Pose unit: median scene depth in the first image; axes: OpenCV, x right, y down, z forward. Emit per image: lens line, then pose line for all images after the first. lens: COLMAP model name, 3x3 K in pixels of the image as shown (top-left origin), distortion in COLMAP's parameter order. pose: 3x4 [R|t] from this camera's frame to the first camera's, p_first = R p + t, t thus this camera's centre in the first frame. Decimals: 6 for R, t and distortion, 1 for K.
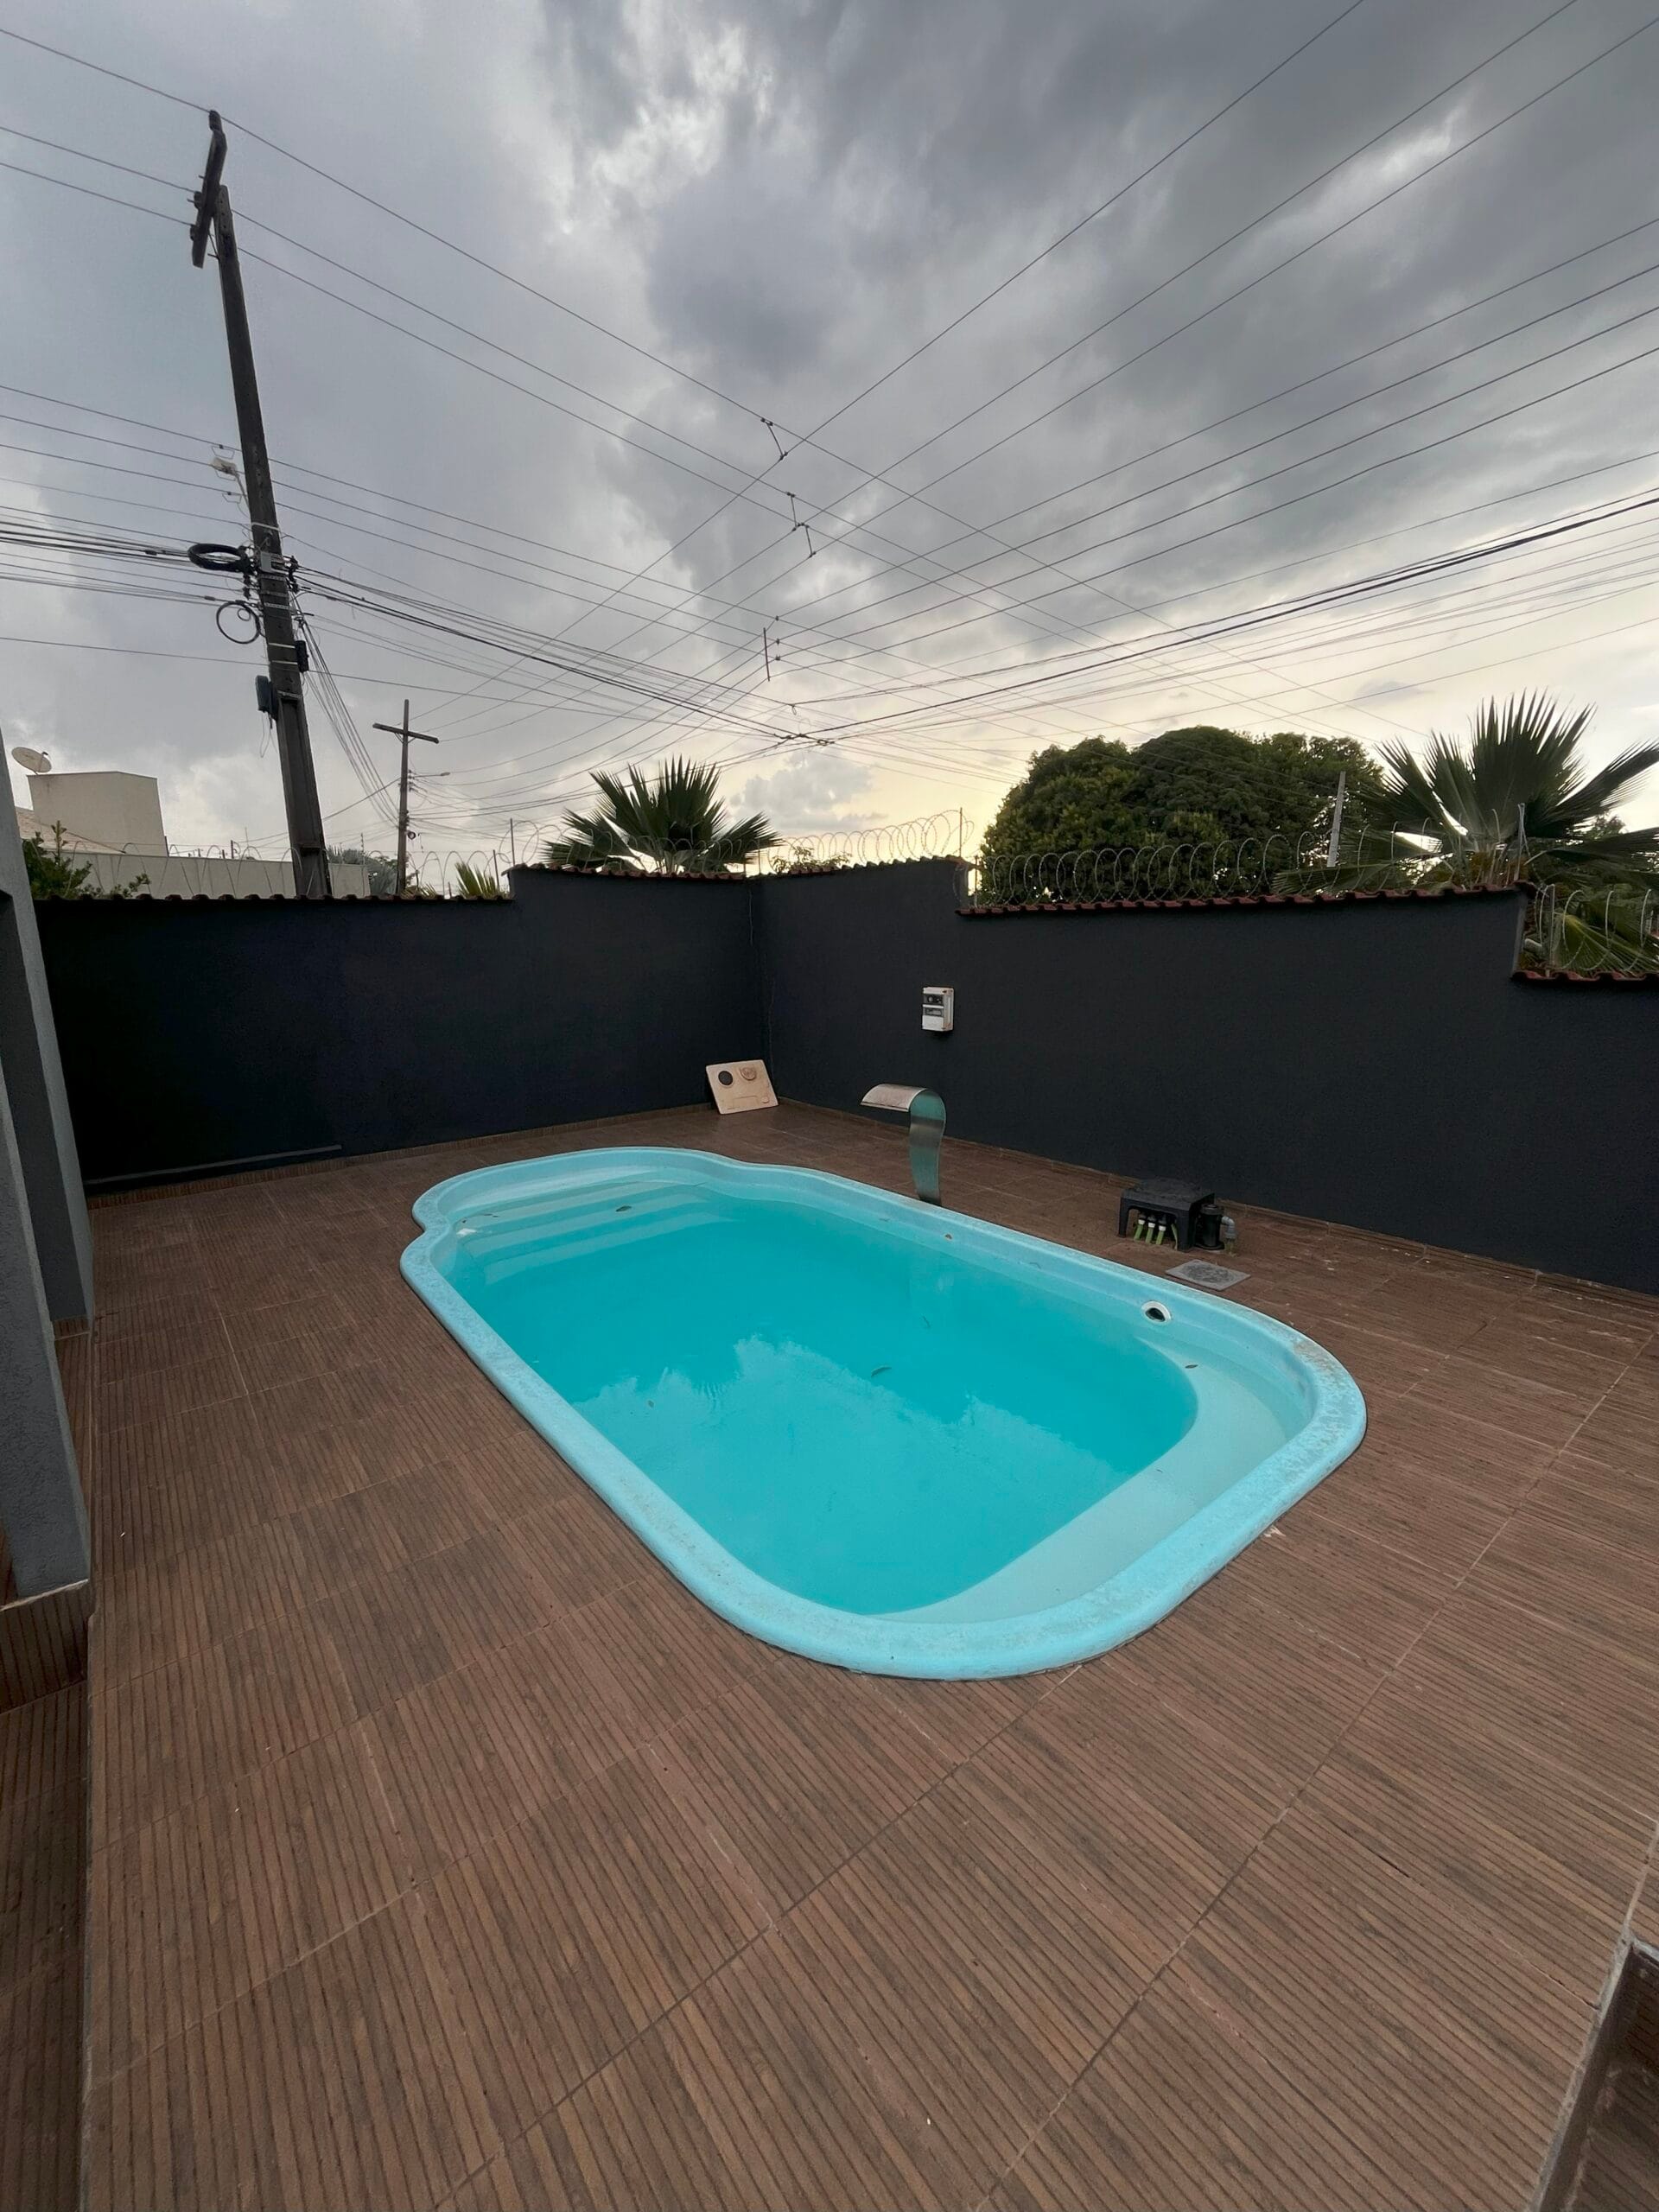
lens RADIAL K [[892.1, 0, 827.4], [0, 892.1, 1093.2], [0, 0, 1]] dist [-0.003845, 0.000047]
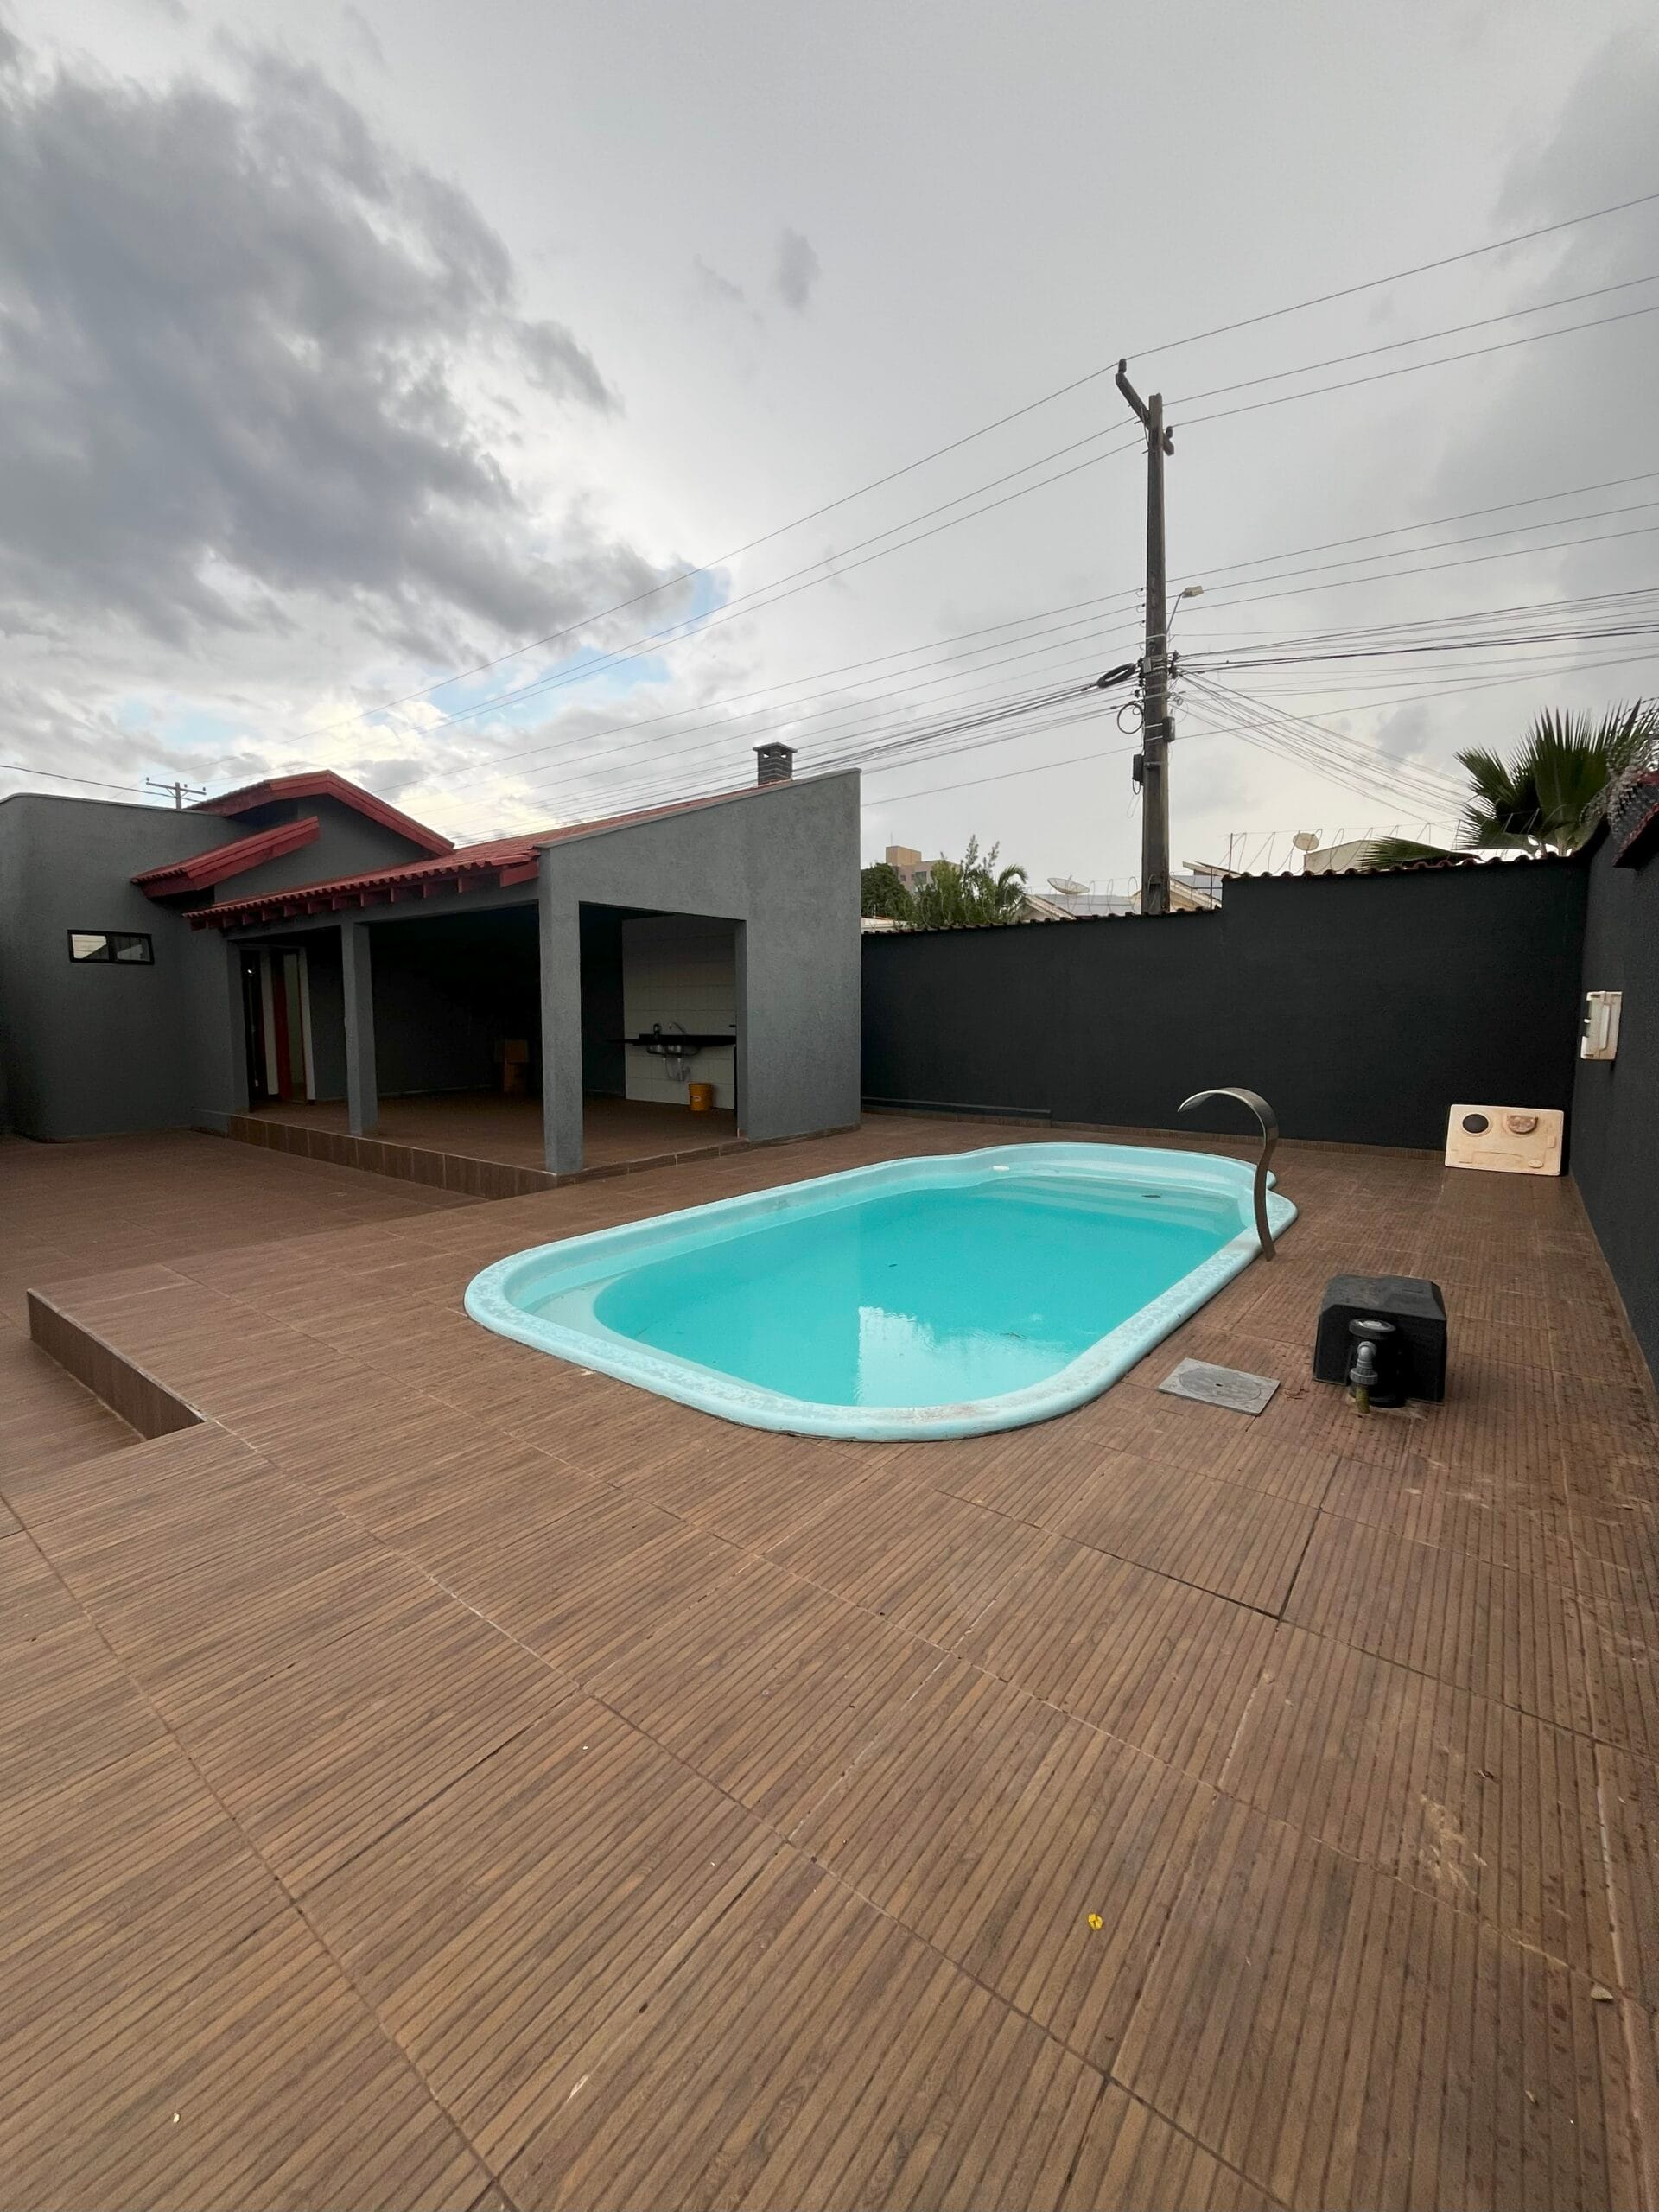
lens RADIAL K [[892.1, 0, 847.9], [0, 892.1, 1104.9], [0, 0, 1]] dist [-0.003845, 0.000047]
pose [[0.261134, 0.120766, -0.957718, 0.899848], [-0.172290, 0.982043, 0.076856, 0.003489], [0.949803, 0.144936, 0.277252, 0.517698]]
